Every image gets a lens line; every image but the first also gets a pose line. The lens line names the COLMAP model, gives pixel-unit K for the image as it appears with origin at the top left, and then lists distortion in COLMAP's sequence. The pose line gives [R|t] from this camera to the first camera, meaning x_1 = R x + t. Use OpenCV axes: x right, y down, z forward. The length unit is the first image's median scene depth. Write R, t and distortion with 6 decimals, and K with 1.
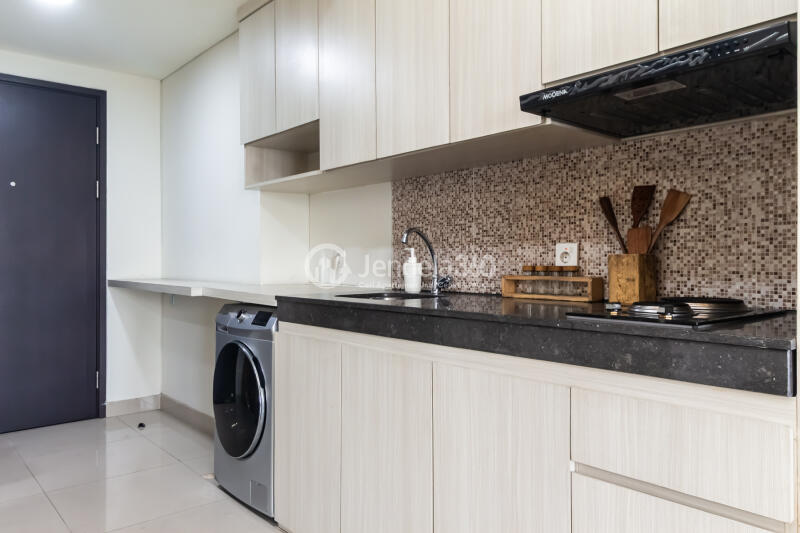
lens RADIAL K [[569.7, 0, 403.0], [0, 569.7, 258.2], [0, 0, 1]] dist [0.000595, -0.000179]
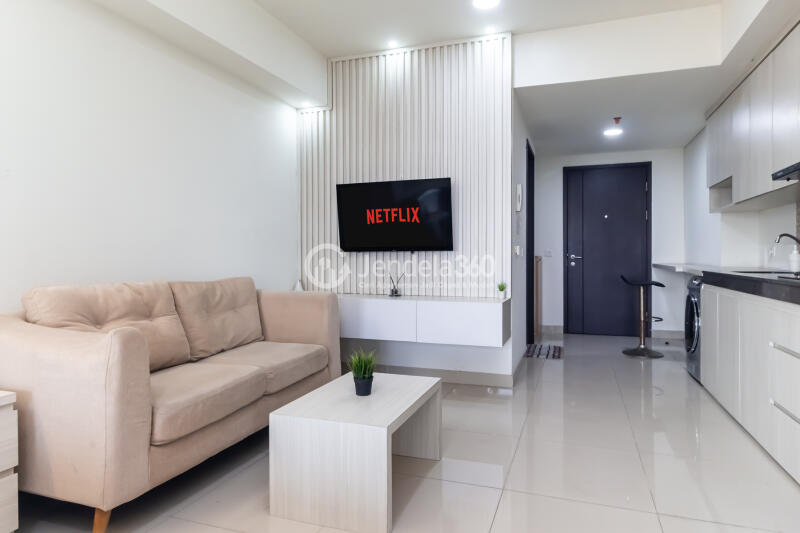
lens RADIAL K [[458.4, 0, 427.1], [0, 458.4, 258.5], [0, 0, 1]] dist [0.007002, 0.000827]
pose [[0.493137, 0.007196, -0.869922, 0.588141], [0.005639, 0.999918, 0.011468, -0.000113], [0.869933, -0.010561, 0.493056, -0.522344]]
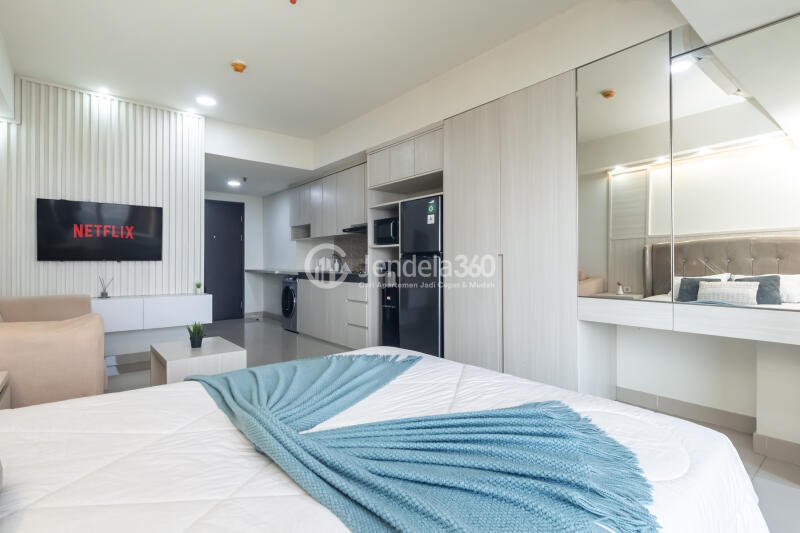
lens RADIAL K [[407.9, 0, 399.5], [0, 407.9, 263.7], [0, 0, 1]] dist [-0.001499, -0.000558]
pose [[0.999008, -0.001041, -0.044527, 0.476425], [0.001276, 0.999985, 0.005258, -0.002278], [0.044521, -0.005310, 0.998994, -1.391851]]
